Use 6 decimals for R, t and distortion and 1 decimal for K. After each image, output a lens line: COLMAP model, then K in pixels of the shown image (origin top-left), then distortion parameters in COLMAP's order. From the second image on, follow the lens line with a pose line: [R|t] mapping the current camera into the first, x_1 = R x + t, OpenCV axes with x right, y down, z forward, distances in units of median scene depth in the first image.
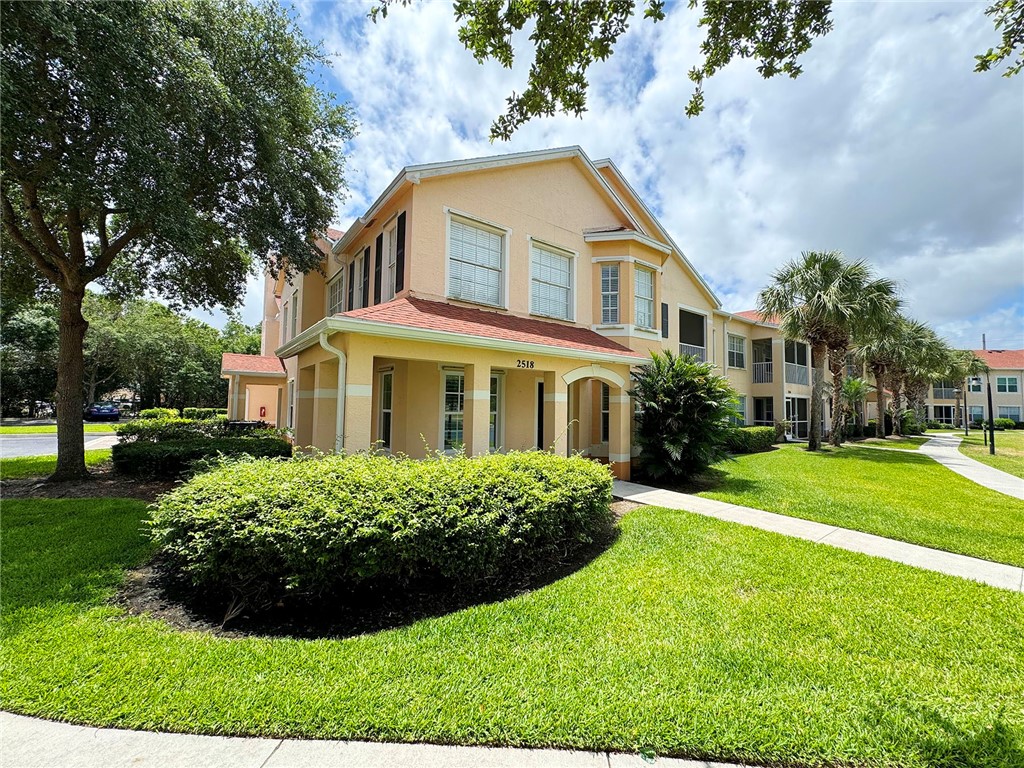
lens RADIAL K [[403.1, 0, 513.8], [0, 403.1, 379.0], [0, 0, 1]] dist [0.004315, 0.000238]
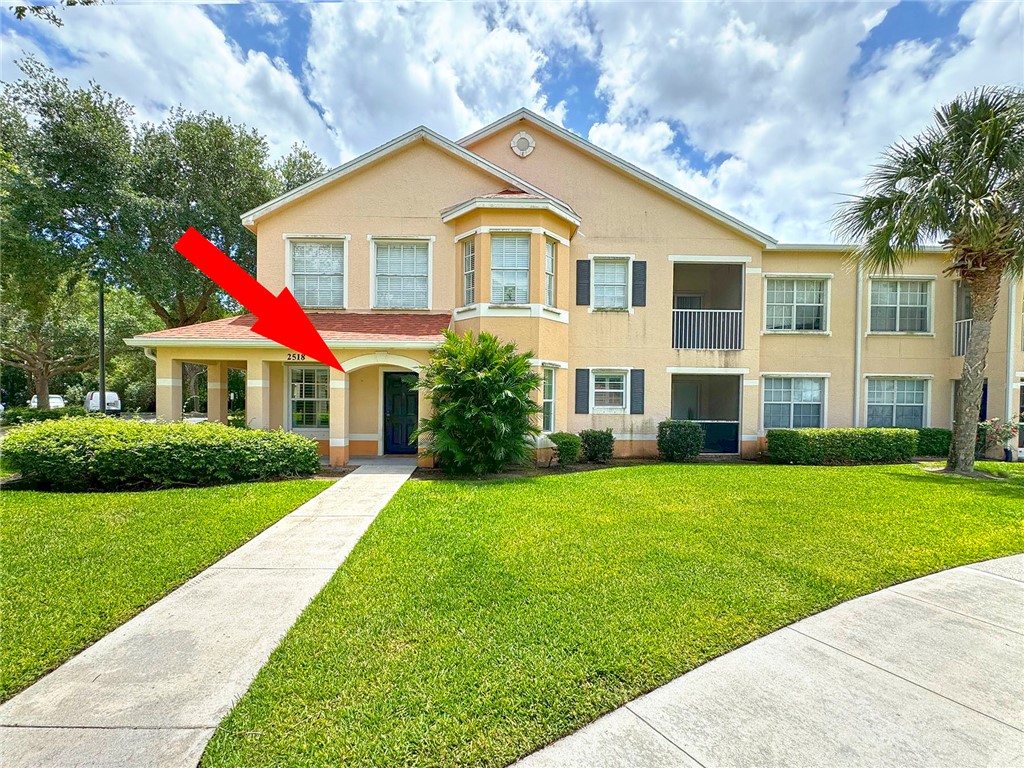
lens RADIAL K [[403.1, 0, 513.0], [0, 403.1, 390.6], [0, 0, 1]] dist [0.004315, 0.000238]
pose [[0.784624, -0.000395, -0.619972, 0.931154], [0.035277, 0.998408, 0.044010, 0.022405], [0.618967, -0.056402, 0.783389, 0.337843]]
